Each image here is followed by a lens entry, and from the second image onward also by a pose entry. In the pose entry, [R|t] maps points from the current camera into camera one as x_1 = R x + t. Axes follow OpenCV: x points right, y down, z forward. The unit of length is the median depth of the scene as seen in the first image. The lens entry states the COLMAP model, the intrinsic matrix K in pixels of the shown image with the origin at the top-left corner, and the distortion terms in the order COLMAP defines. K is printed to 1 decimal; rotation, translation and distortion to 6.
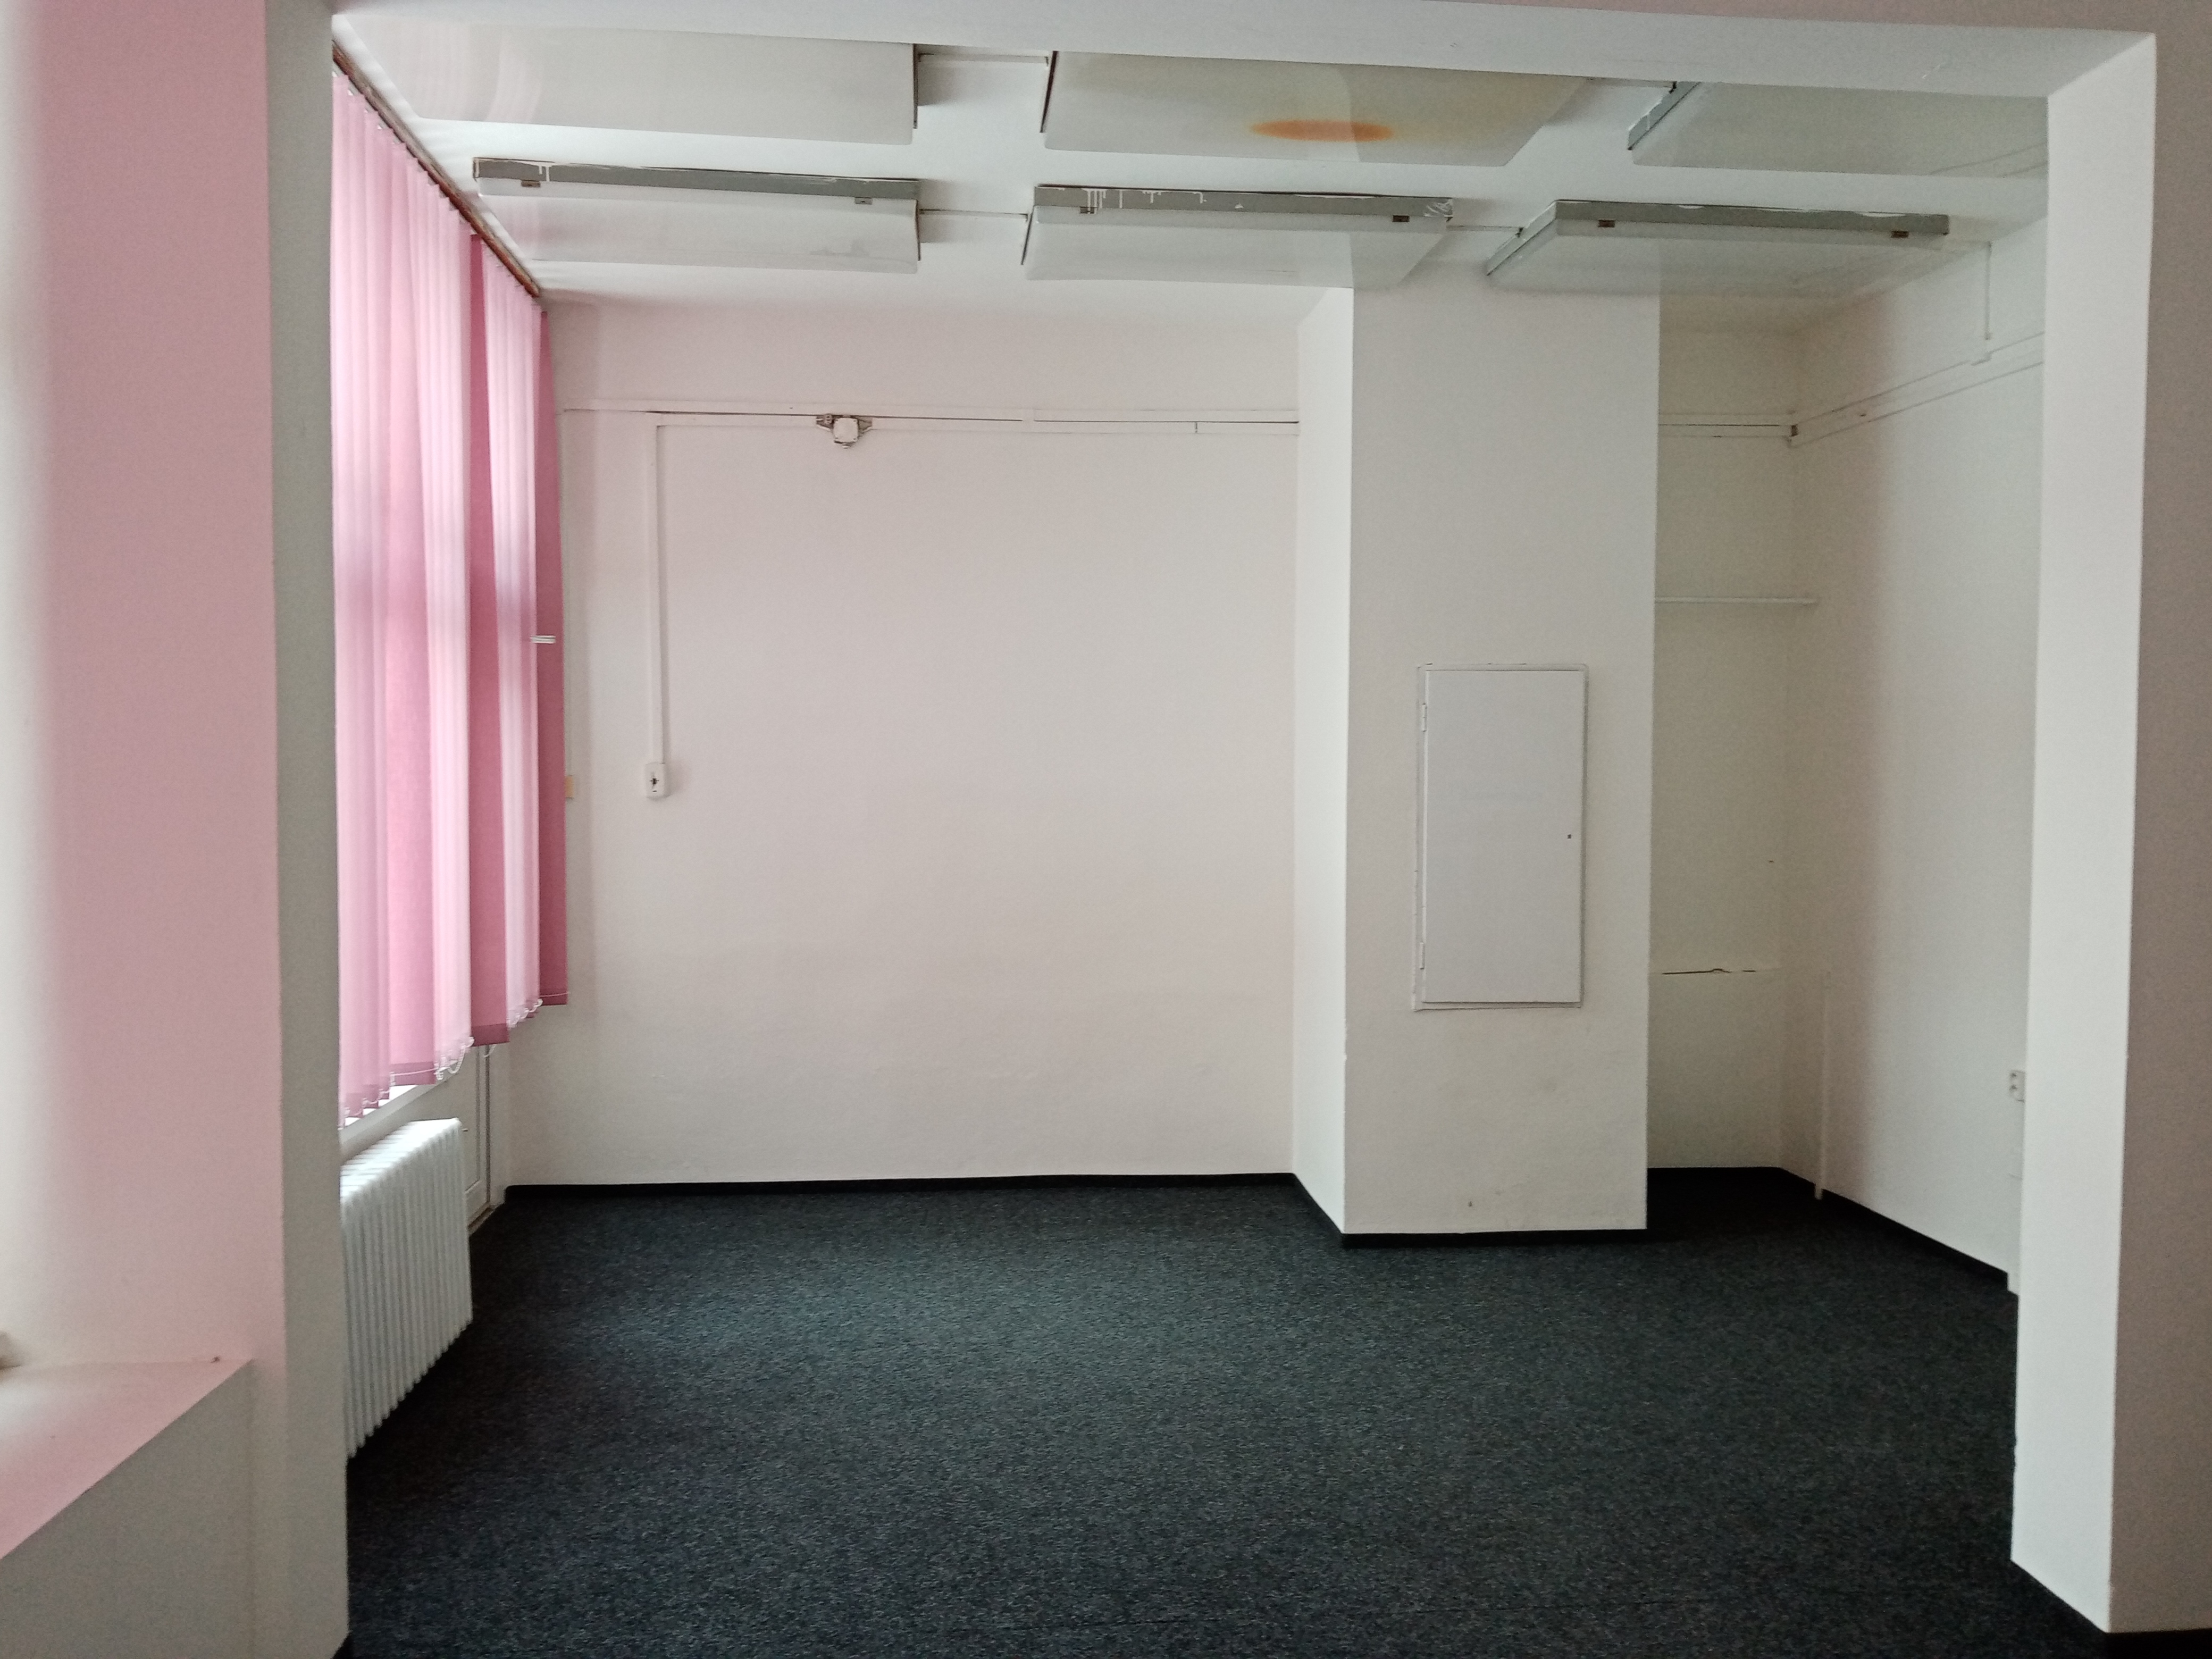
lens RADIAL K [[1776.3, 0, 1104.0], [0, 1776.3, 822.0], [0, 0, 1]] dist [0.060690, -0.028742]
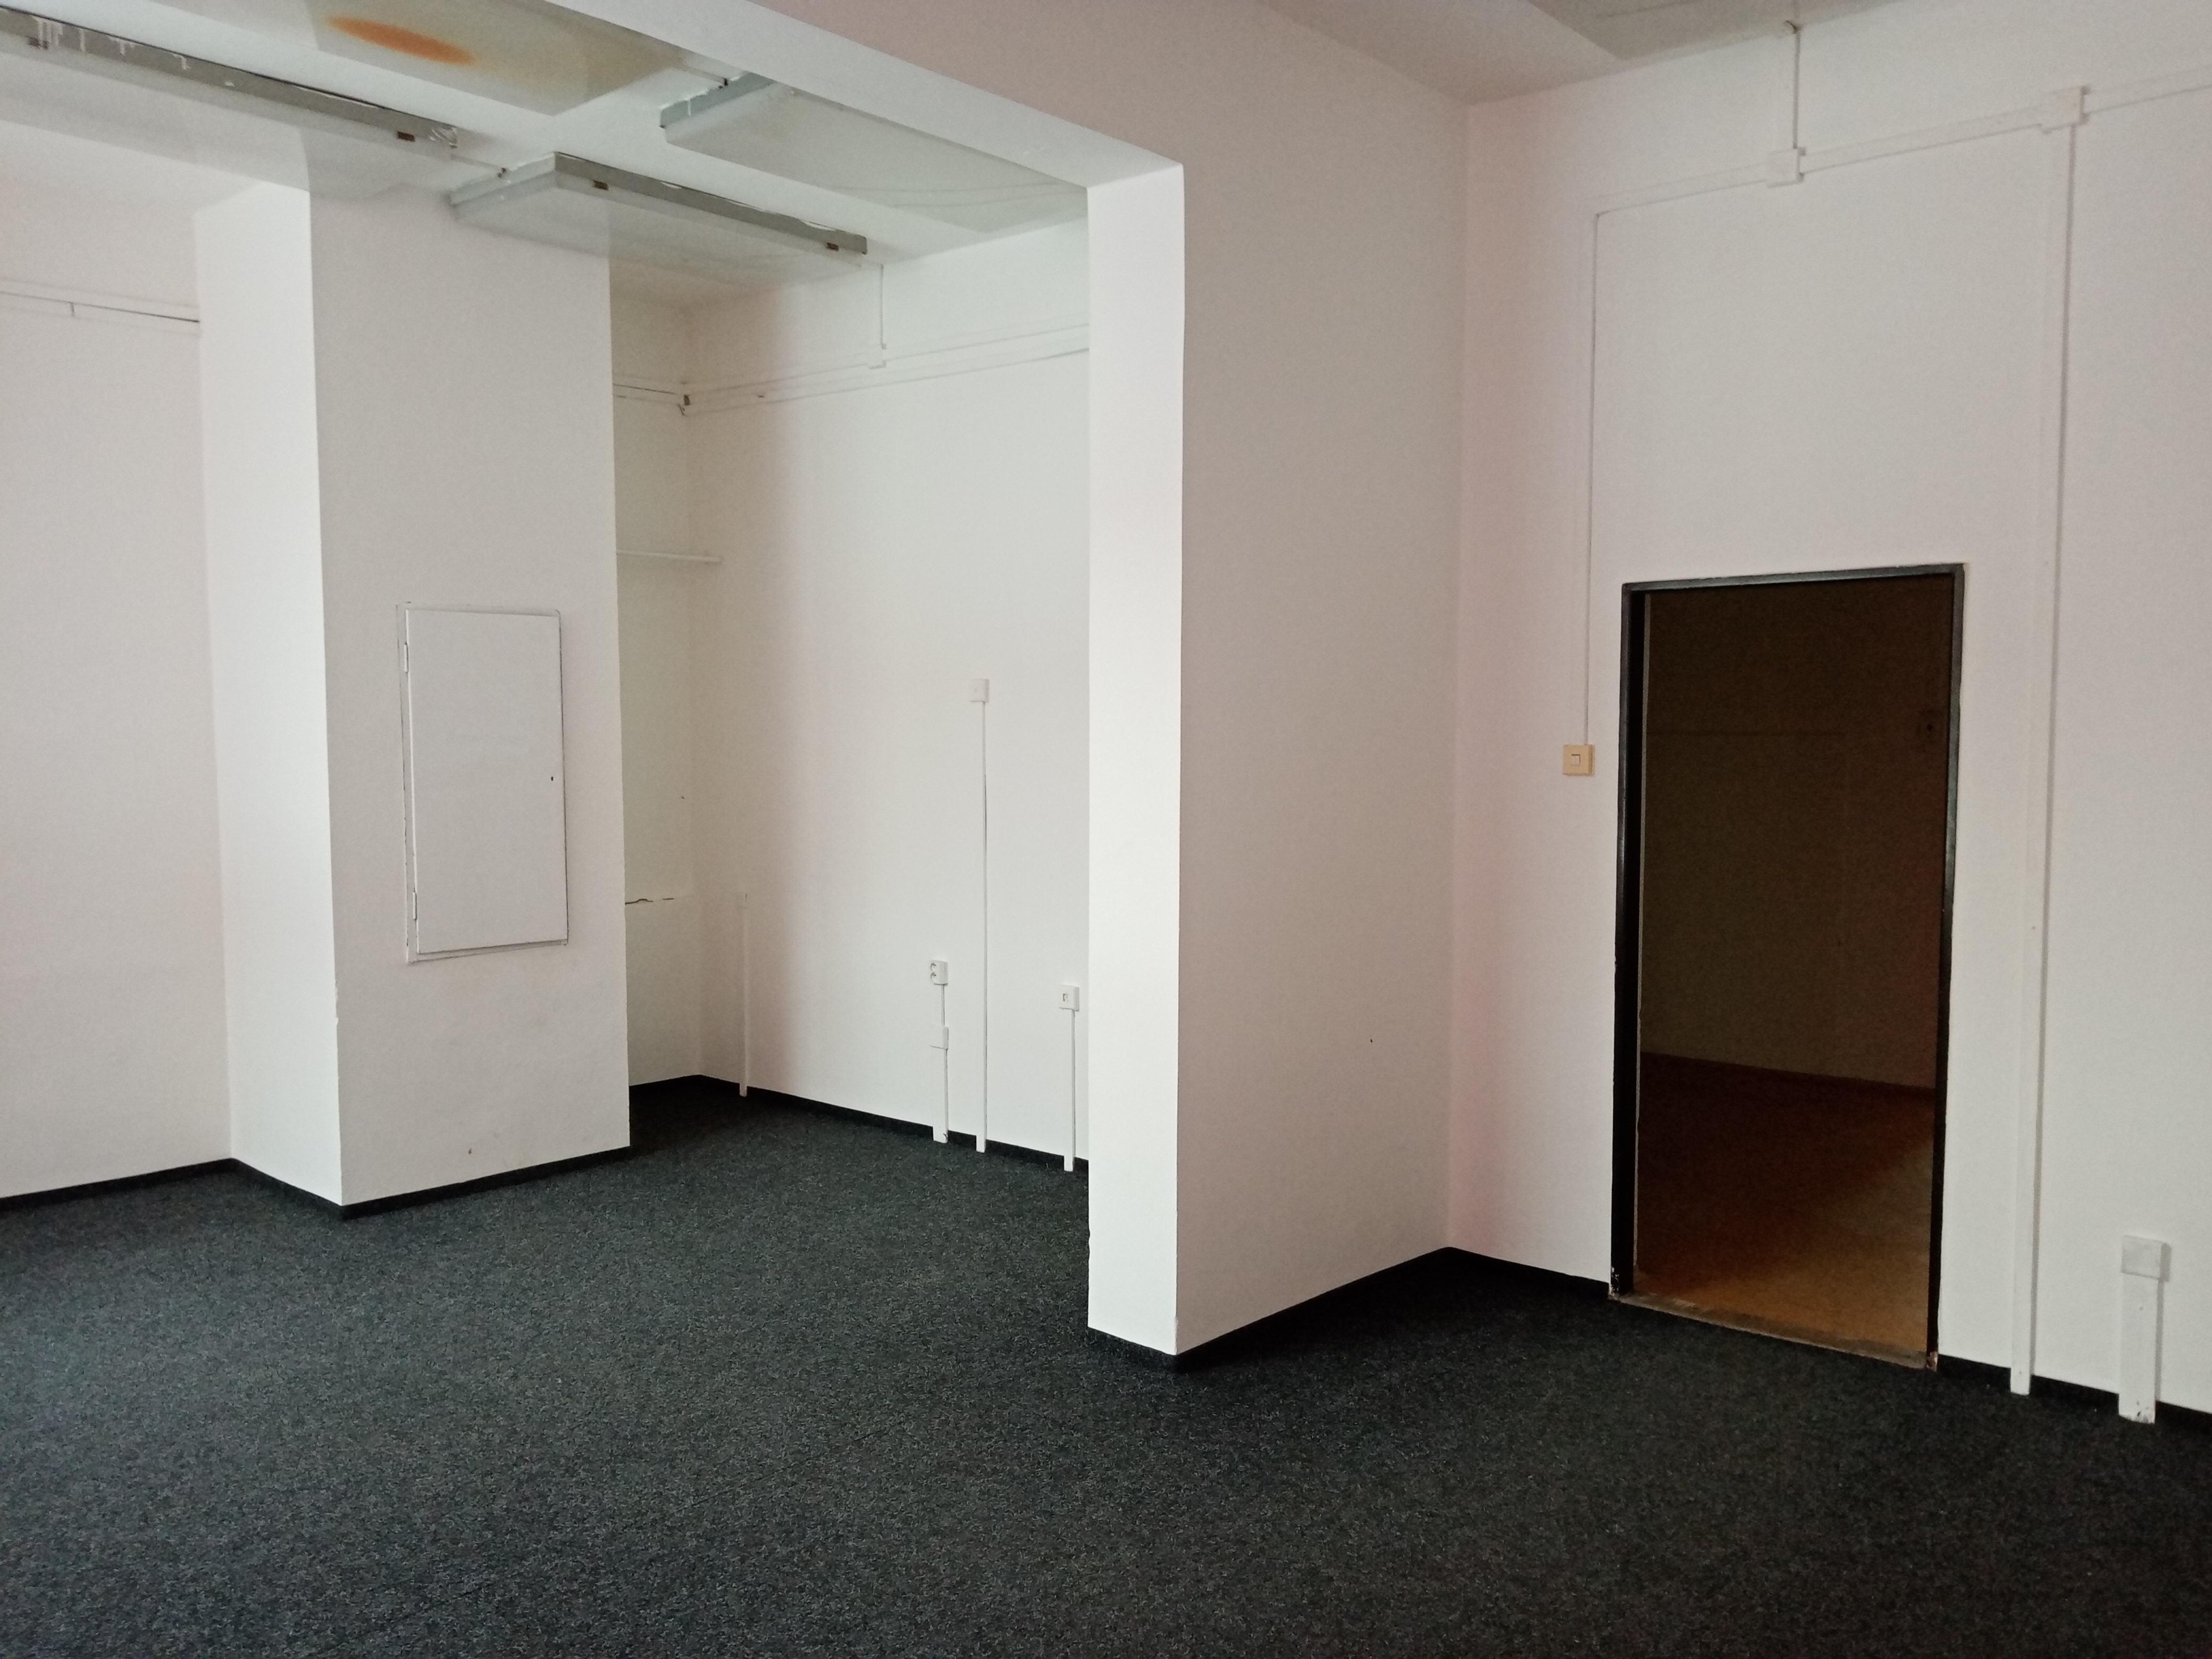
lens RADIAL K [[1776.3, 0, 1092.8], [0, 1776.3, 820.8], [0, 0, 1]] dist [0.060690, -0.028742]
pose [[0.751187, -0.042511, 0.658719, -0.203911], [0.020499, 0.998945, 0.041092, -0.004088], [-0.659771, -0.017364, 0.751266, 0.028452]]
